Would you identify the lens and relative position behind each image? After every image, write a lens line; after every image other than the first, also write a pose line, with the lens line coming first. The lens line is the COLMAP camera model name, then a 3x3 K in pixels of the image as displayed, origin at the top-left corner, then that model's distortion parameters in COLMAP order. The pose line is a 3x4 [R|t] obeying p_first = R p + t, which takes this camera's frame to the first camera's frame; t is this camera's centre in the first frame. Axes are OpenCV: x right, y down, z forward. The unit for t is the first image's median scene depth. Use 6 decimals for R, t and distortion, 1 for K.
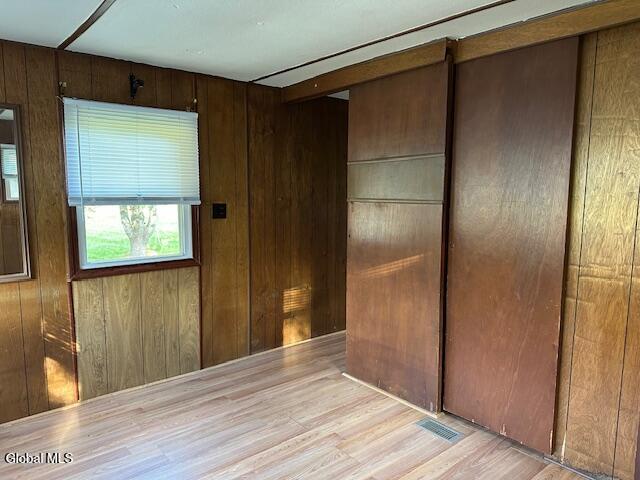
lens RADIAL K [[453.1, 0, 322.7], [0, 453.1, 245.7], [0, 0, 1]] dist [0.027615, -0.047216]
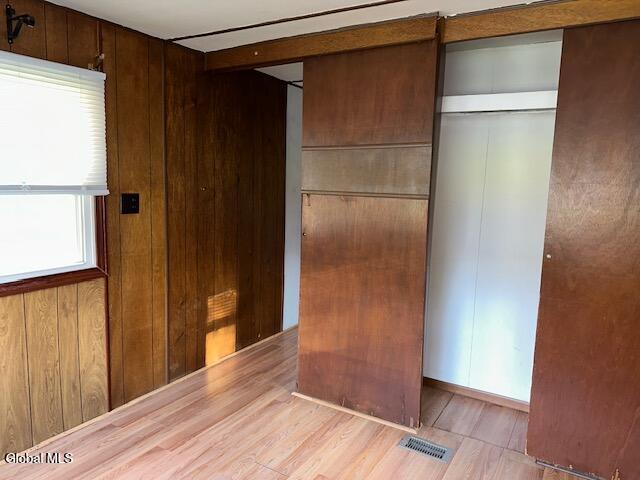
lens RADIAL K [[453.1, 0, 322.7], [0, 453.1, 237.8], [0, 0, 1]] dist [0.027615, -0.047216]
pose [[0.944373, -0.022691, 0.328094, -0.189704], [0.018962, 0.999714, 0.014560, -0.026133], [-0.328330, -0.007529, 0.944533, 0.178510]]
